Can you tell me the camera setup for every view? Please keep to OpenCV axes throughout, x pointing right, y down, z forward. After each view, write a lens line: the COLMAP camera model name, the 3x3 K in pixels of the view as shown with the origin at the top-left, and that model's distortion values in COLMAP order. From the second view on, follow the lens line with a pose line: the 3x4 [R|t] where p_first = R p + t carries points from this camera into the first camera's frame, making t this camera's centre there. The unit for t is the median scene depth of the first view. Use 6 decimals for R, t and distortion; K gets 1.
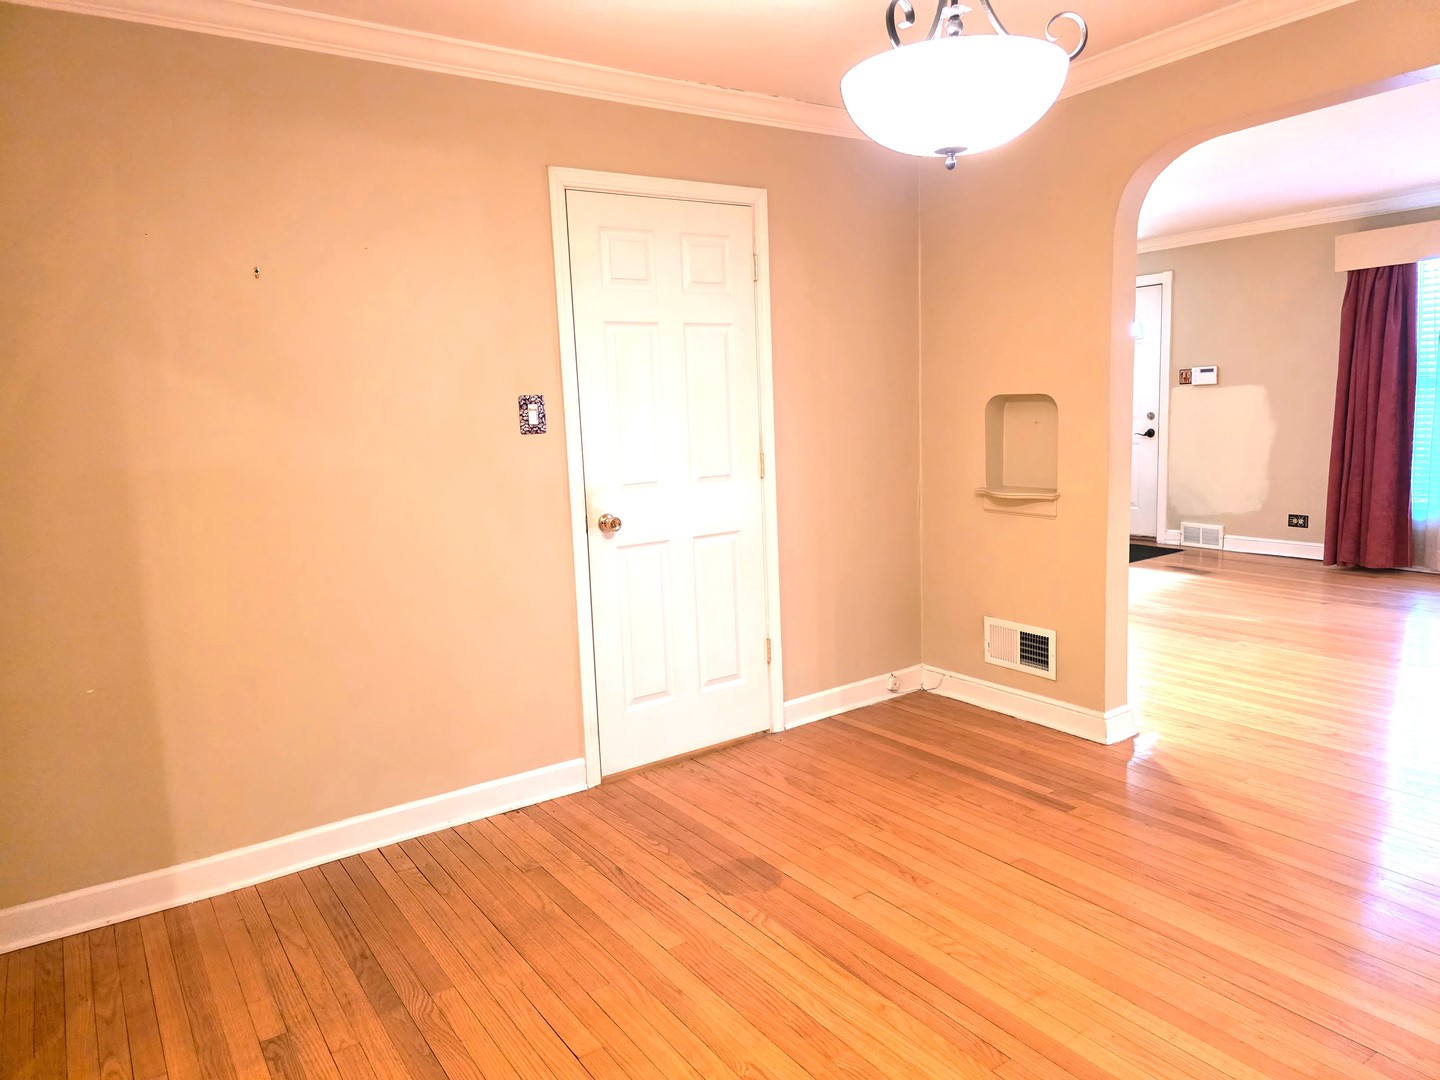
lens RADIAL K [[963.4, 0, 719.9], [0, 963.4, 532.0], [0, 0, 1]] dist [0.068427, -0.069263]
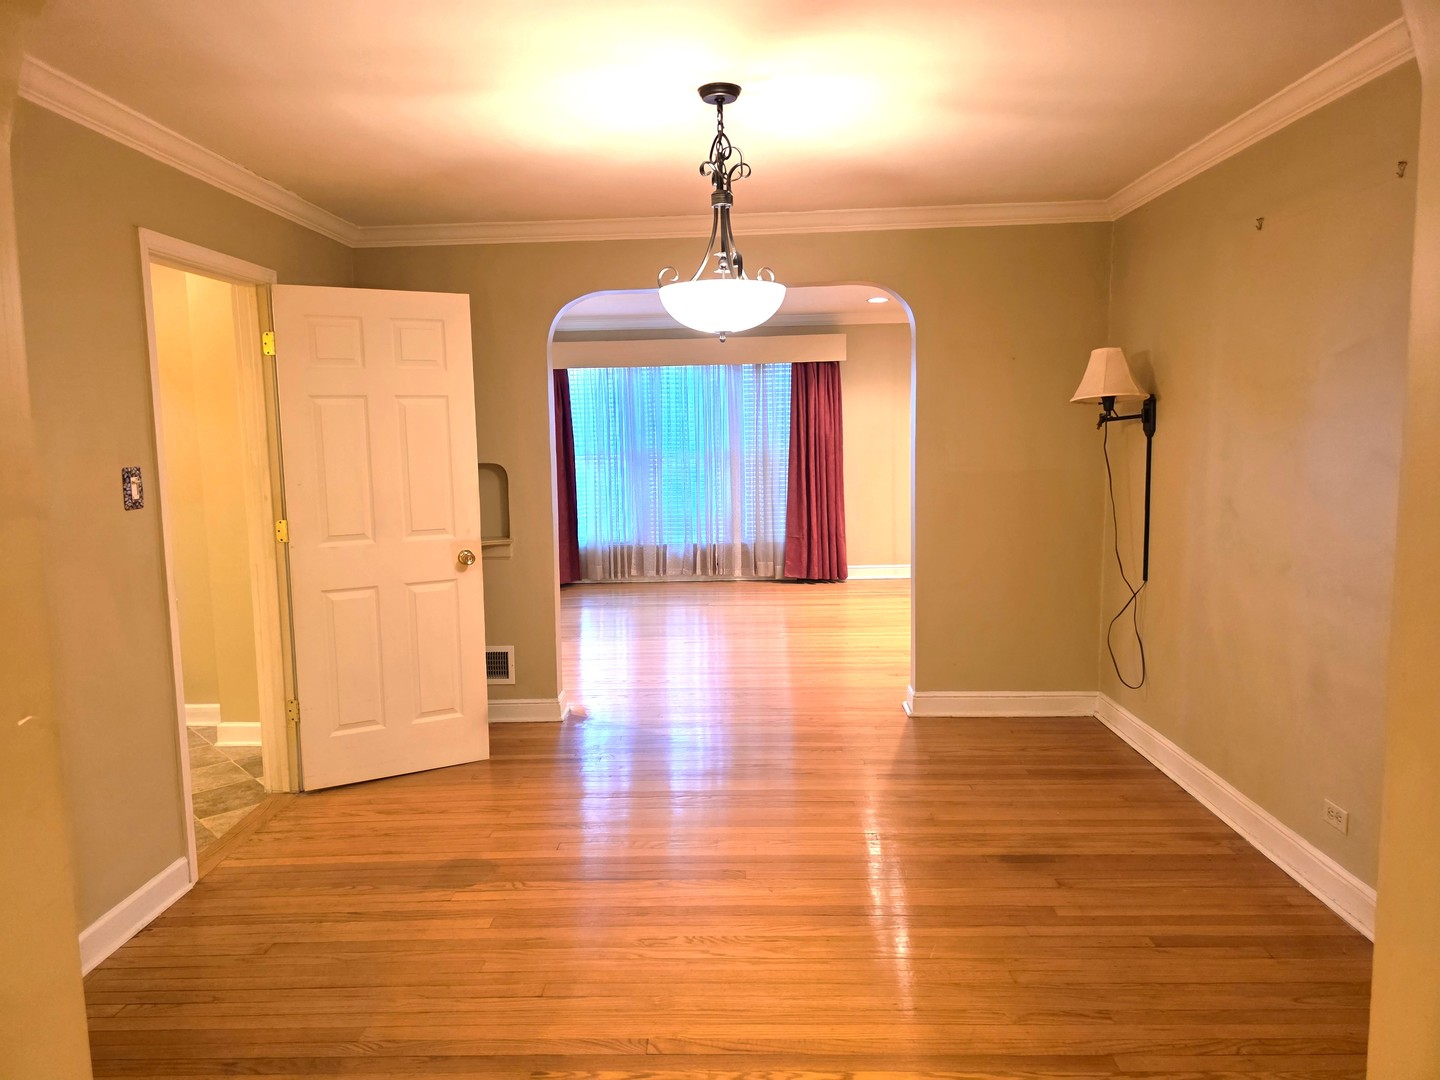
lens RADIAL K [[972.0, 0, 714.8], [0, 972.0, 534.8], [0, 0, 1]] dist [0.087301, -0.082480]
pose [[0.585518, -0.063324, 0.808182, -0.631548], [0.107301, 0.994227, 0.000163, -0.018856], [-0.803526, 0.086623, 0.588933, 0.009354]]
